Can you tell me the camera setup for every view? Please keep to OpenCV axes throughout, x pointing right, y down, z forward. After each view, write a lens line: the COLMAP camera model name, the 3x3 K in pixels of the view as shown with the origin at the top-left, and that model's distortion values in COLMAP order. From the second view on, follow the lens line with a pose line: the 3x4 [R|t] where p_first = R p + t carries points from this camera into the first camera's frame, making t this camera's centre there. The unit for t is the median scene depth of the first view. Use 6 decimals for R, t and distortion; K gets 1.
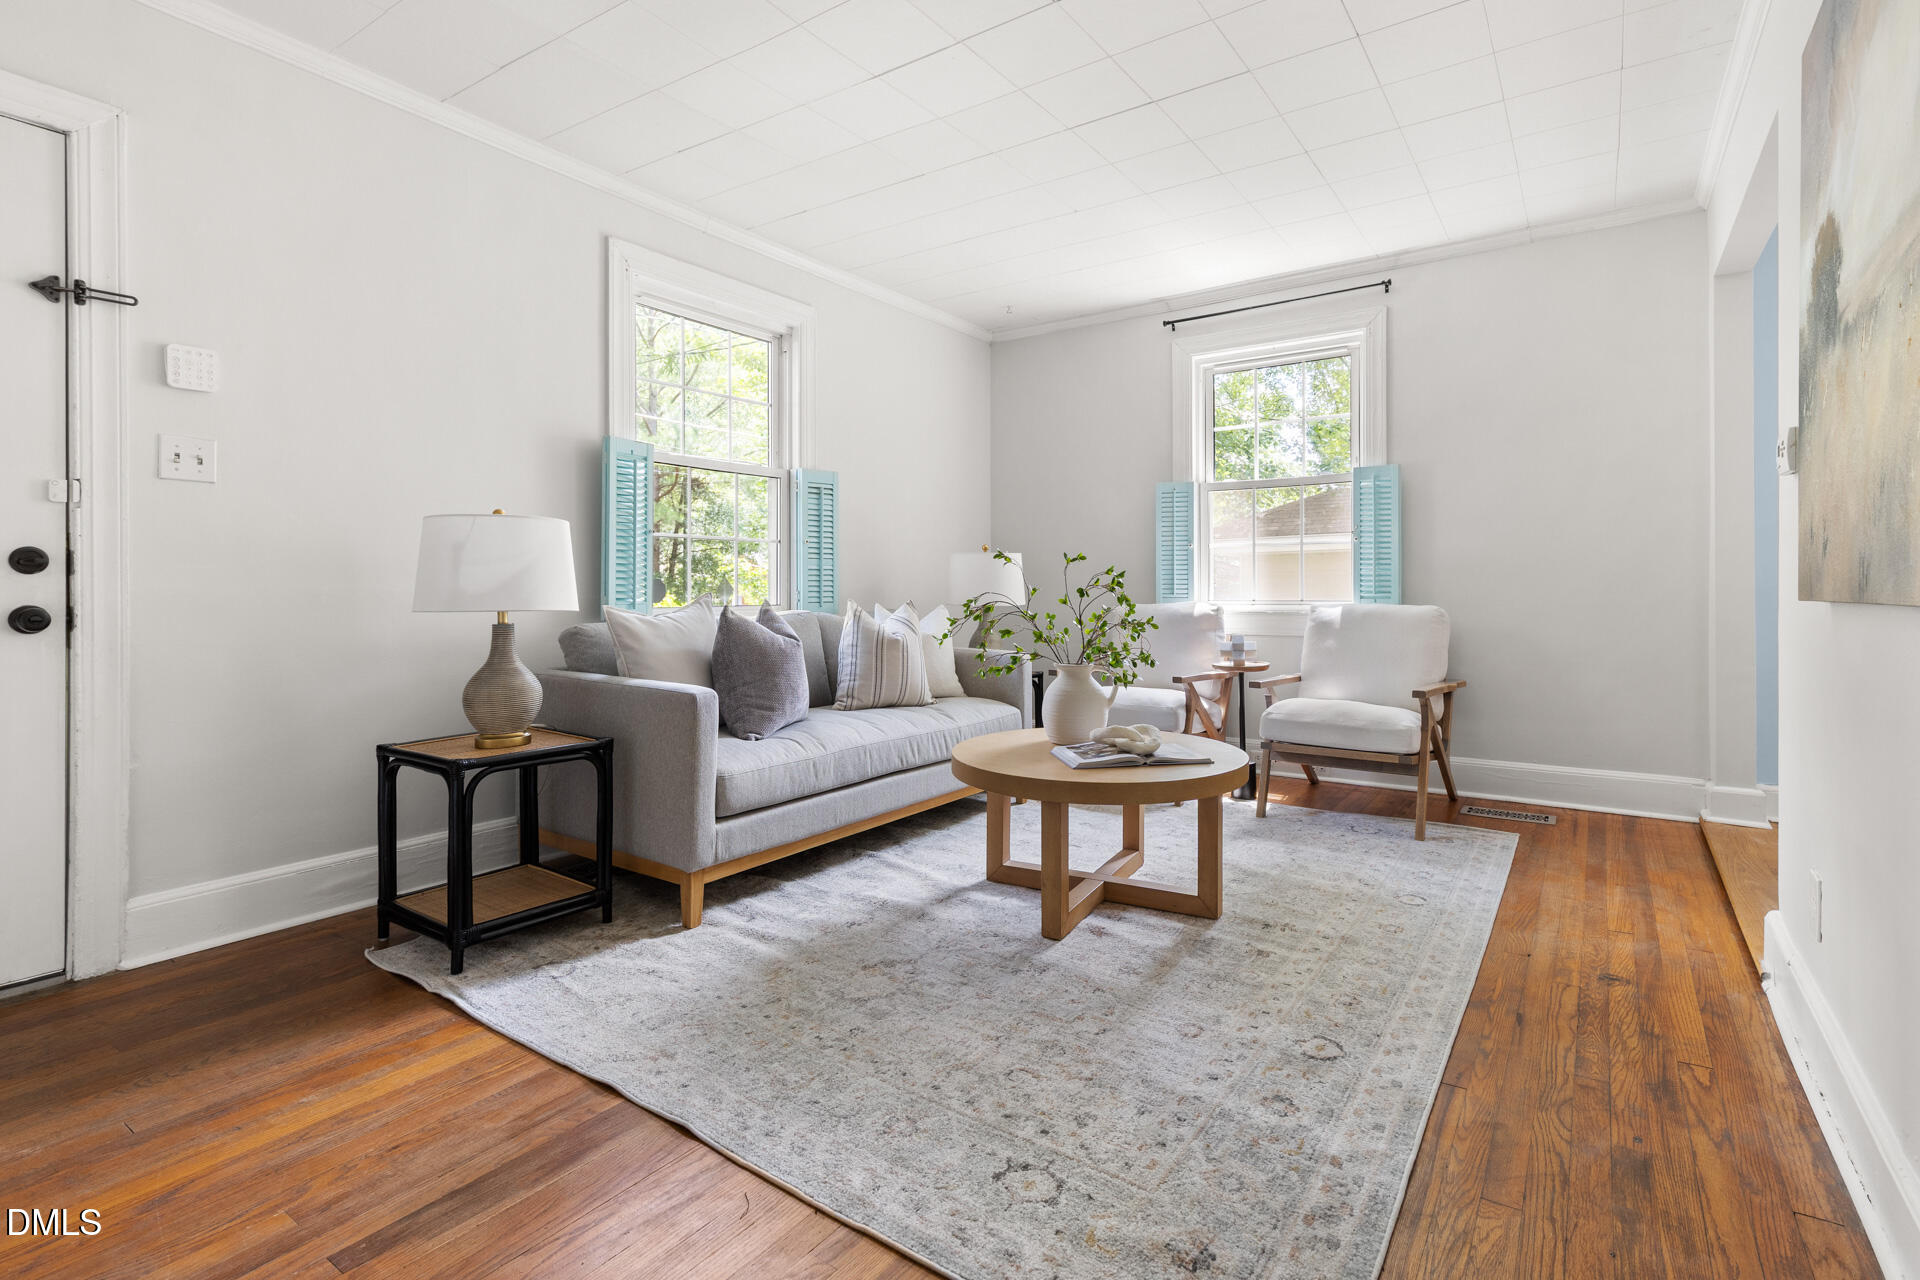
lens RADIAL K [[905.7, 0, 982.8], [0, 905.7, 586.4], [0, 0, 1]] dist [0.007565, -0.000477]
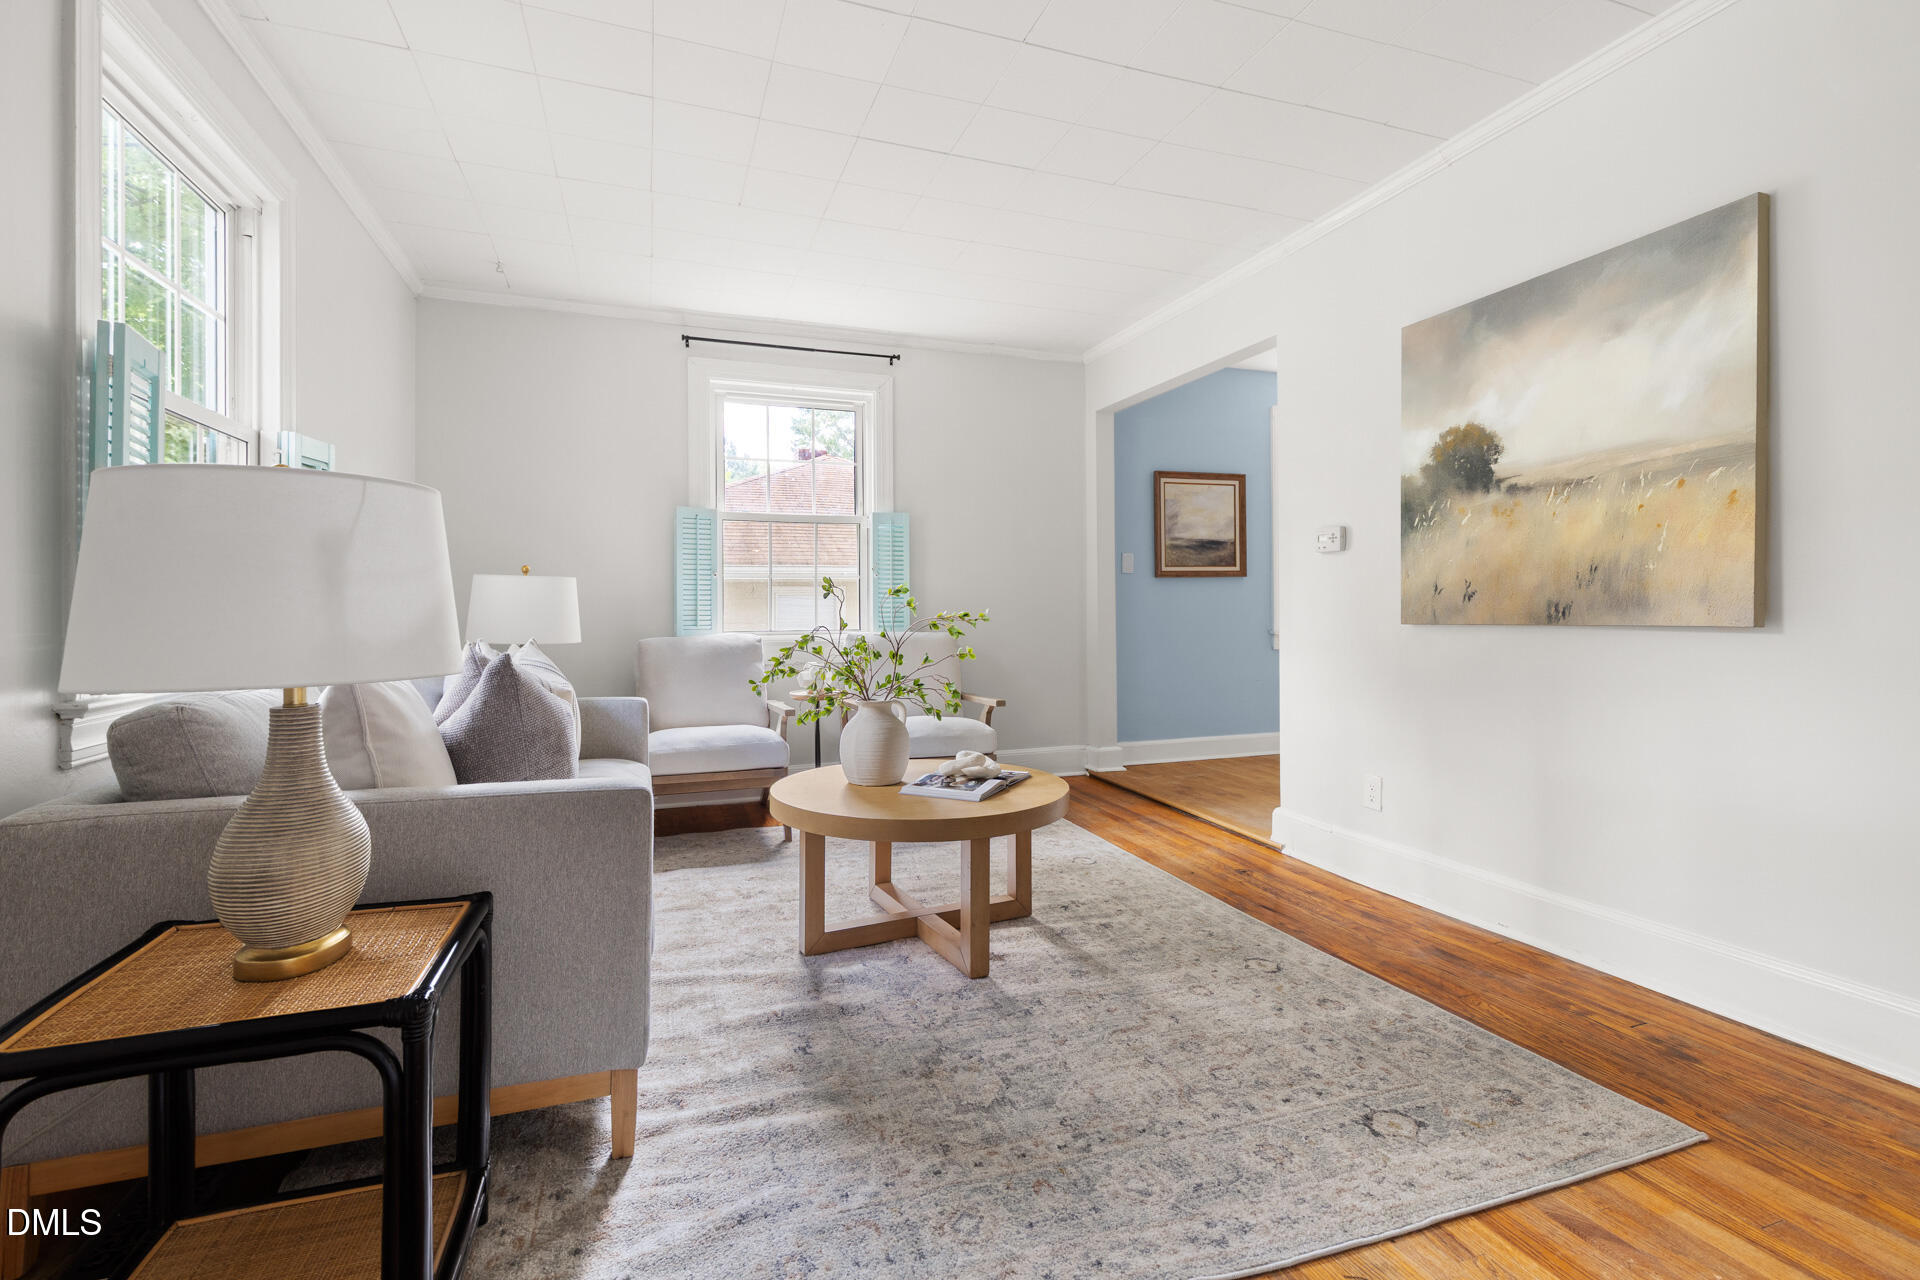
lens RADIAL K [[880.5, 0, 955.7], [0, 880.5, 607.3], [0, 0, 1]] dist [0.010130, -0.000613]
pose [[0.588268, 0.003571, 0.808658, -0.805730], [0.003778, 0.999967, -0.007164, -0.007083], [-0.808657, 0.007269, 0.588236, 0.513290]]
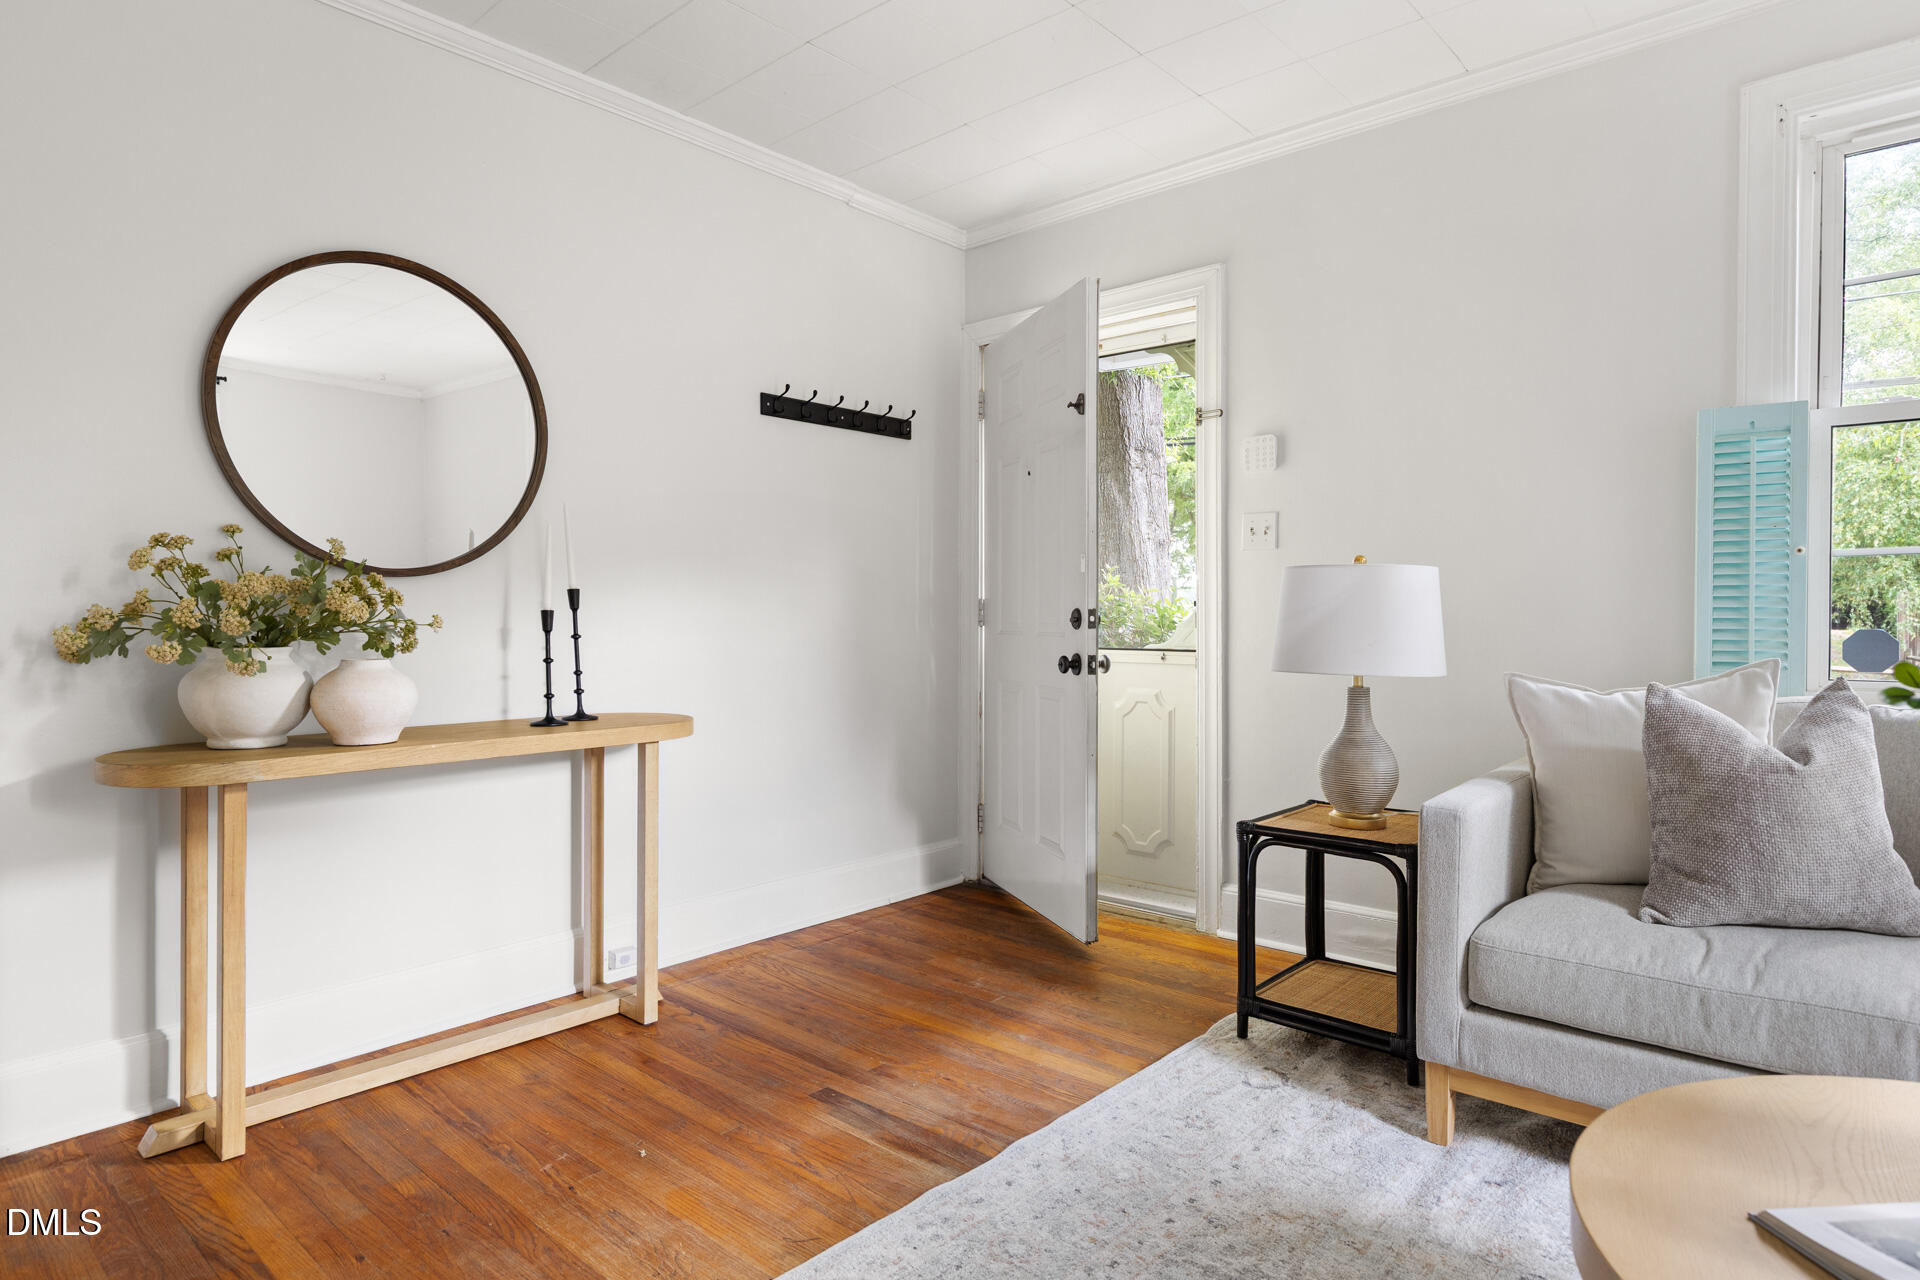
lens RADIAL K [[1079.7, 0, 986.6], [0, 1079.7, 636.4], [0, 0, 1]] dist [0.015066, -0.001242]
pose [[-0.111804, 0.018558, -0.993557, 0.625747], [0.005866, 0.999821, 0.018015, -0.033074], [0.993713, -0.003814, -0.111892, 0.876533]]
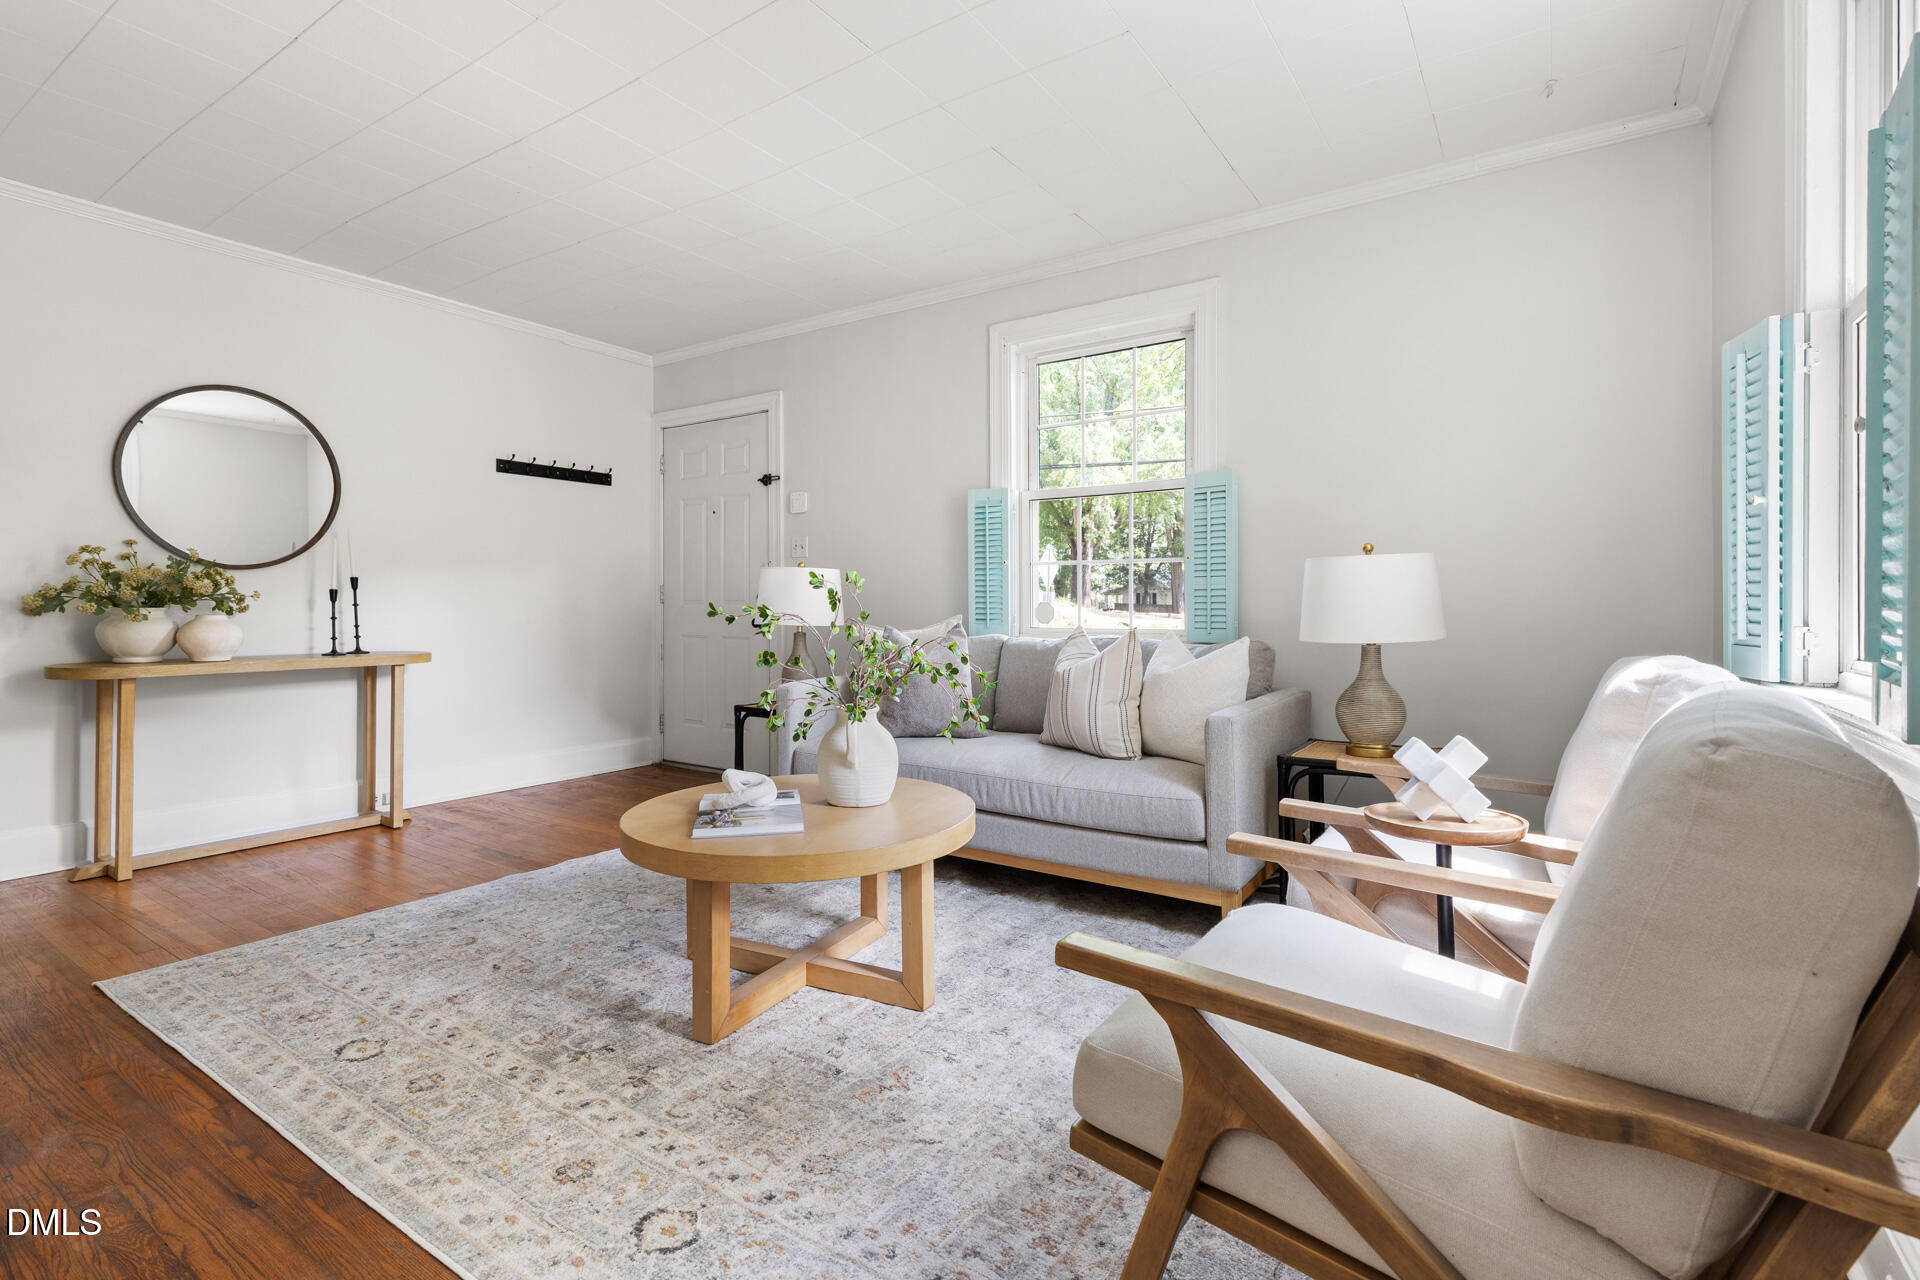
lens RADIAL K [[880.5, 0, 955.7], [0, 880.5, 607.3], [0, 0, 1]] dist [0.010130, -0.000613]
pose [[0.011259, 0.004951, -0.999924, 1.217491], [0.002752, 0.999984, 0.004982, -0.013083], [0.999933, -0.002808, 0.011246, 1.448128]]
